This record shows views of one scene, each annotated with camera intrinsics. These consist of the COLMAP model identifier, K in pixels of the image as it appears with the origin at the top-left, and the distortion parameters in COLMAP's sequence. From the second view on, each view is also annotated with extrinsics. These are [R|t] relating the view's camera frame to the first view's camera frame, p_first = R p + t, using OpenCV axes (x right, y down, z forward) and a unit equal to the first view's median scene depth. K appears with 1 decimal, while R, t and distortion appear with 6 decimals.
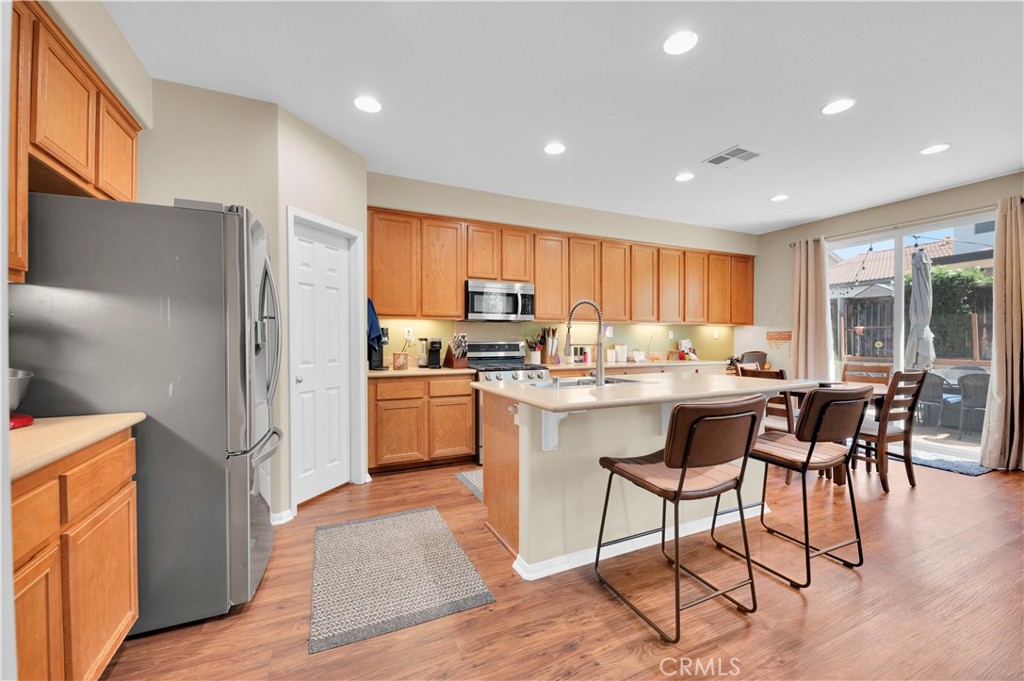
lens RADIAL K [[411.9, 0, 511.0], [0, 411.9, 341.4], [0, 0, 1]] dist [0.002690, -0.002253]
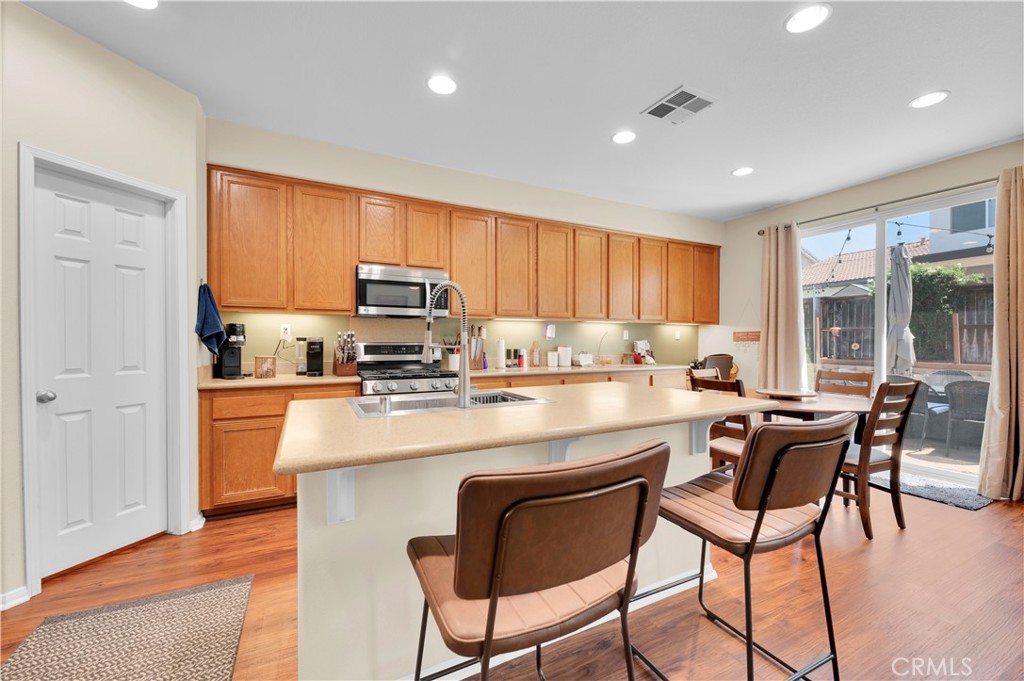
lens RADIAL K [[411.9, 0, 512.3], [0, 411.9, 341.0], [0, 0, 1]] dist [0.002690, -0.002253]
pose [[0.999321, 0.003207, 0.036700, 0.167182], [-0.003138, 0.999993, -0.001949, -0.001036], [-0.036706, 0.001833, 0.999324, 0.198230]]
